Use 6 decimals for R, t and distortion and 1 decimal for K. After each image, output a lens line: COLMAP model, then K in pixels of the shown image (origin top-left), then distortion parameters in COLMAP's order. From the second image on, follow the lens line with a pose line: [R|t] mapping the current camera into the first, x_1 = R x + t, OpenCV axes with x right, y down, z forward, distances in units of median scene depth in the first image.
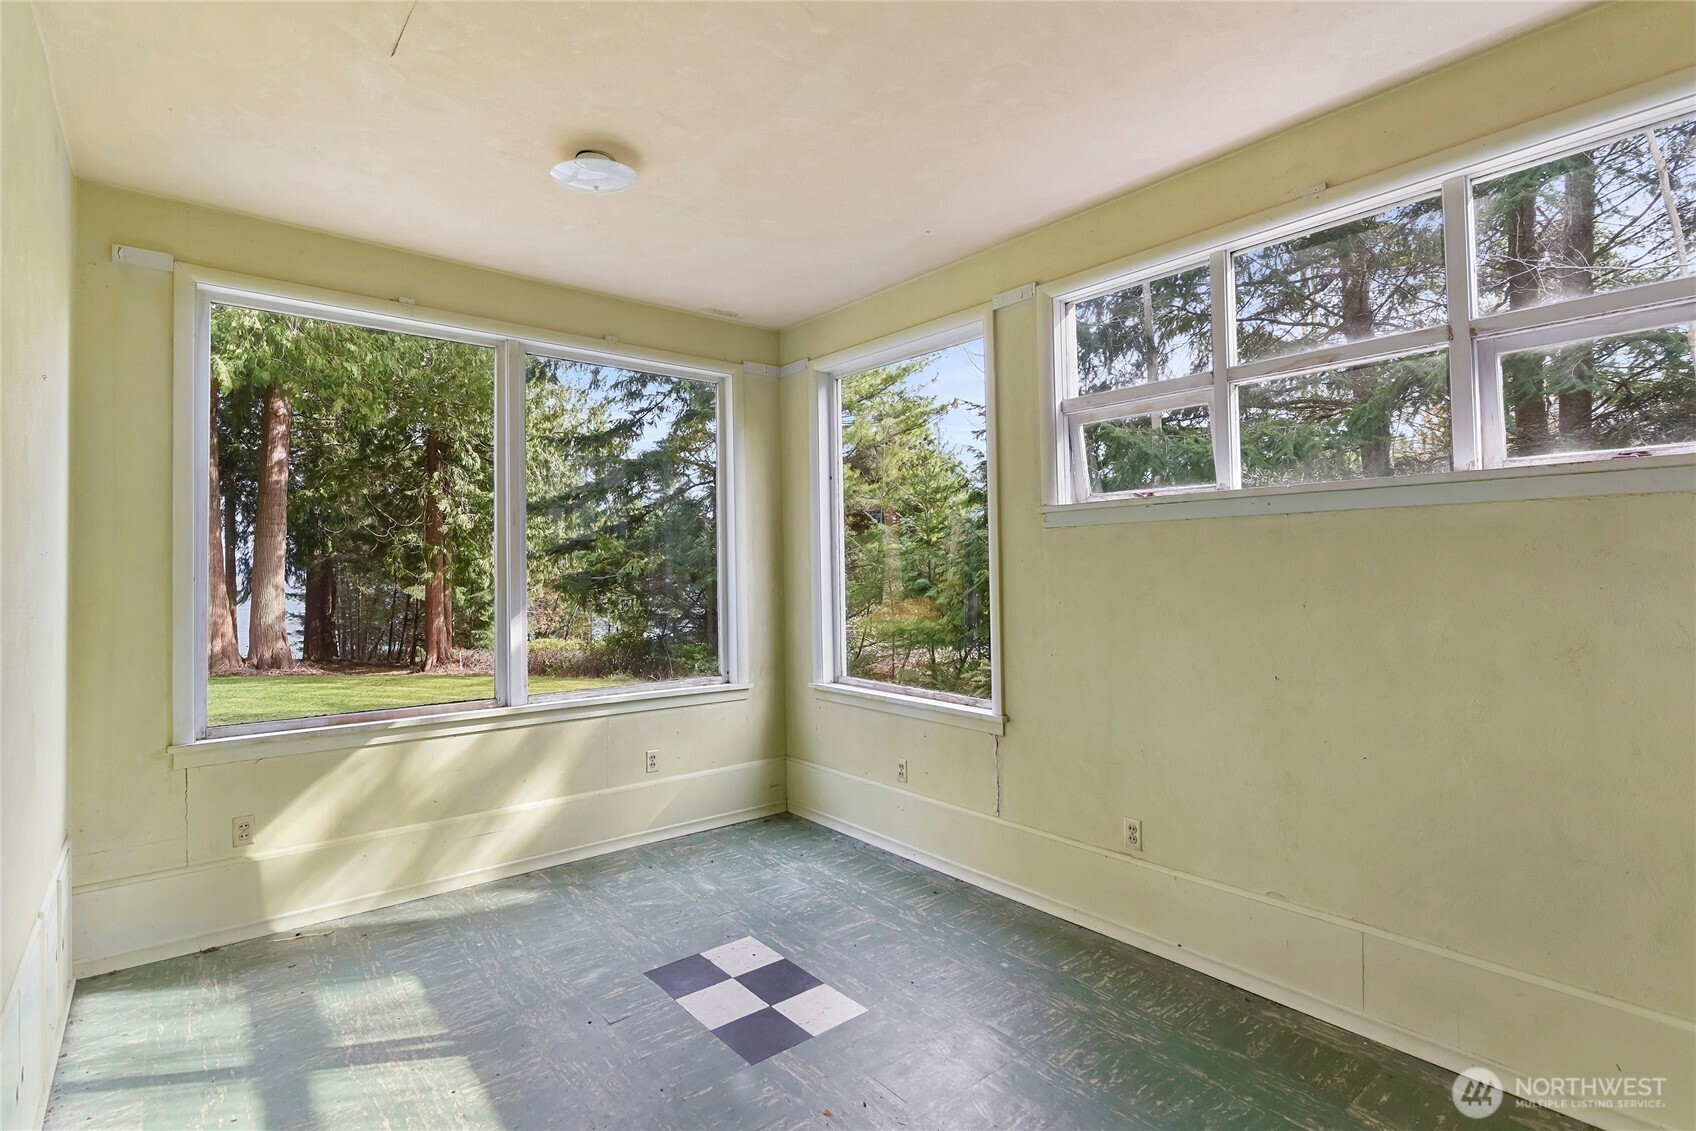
lens RADIAL K [[833.9, 0, 848.3], [0, 833.9, 553.4], [0, 0, 1]] dist [-0.007624, -0.001090]
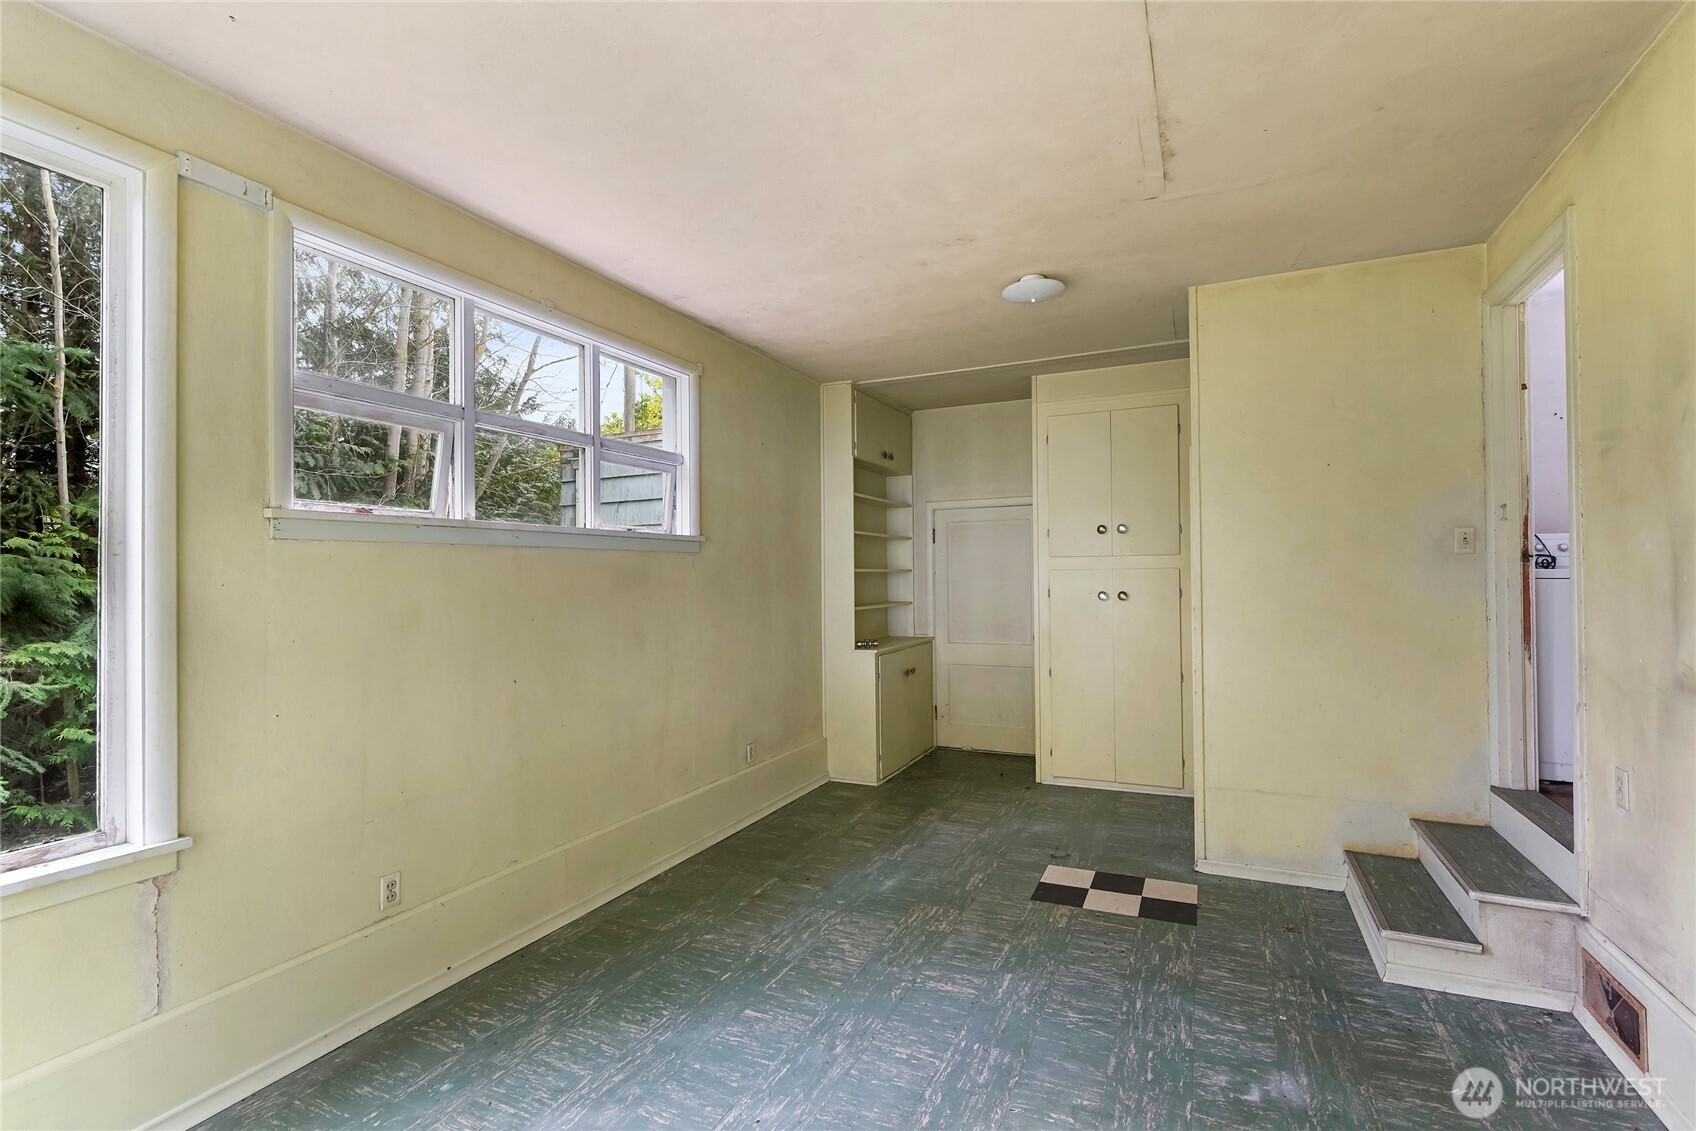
lens RADIAL K [[778.8, 0, 848.0], [0, 778.8, 565.5], [0, 0, 1]] dist [-0.001958, -0.000297]
pose [[-0.435924, 0.021667, 0.899723, -0.670686], [-0.004886, 0.999638, -0.026441, 0.008481], [-0.899970, -0.015922, -0.435660, 0.988481]]
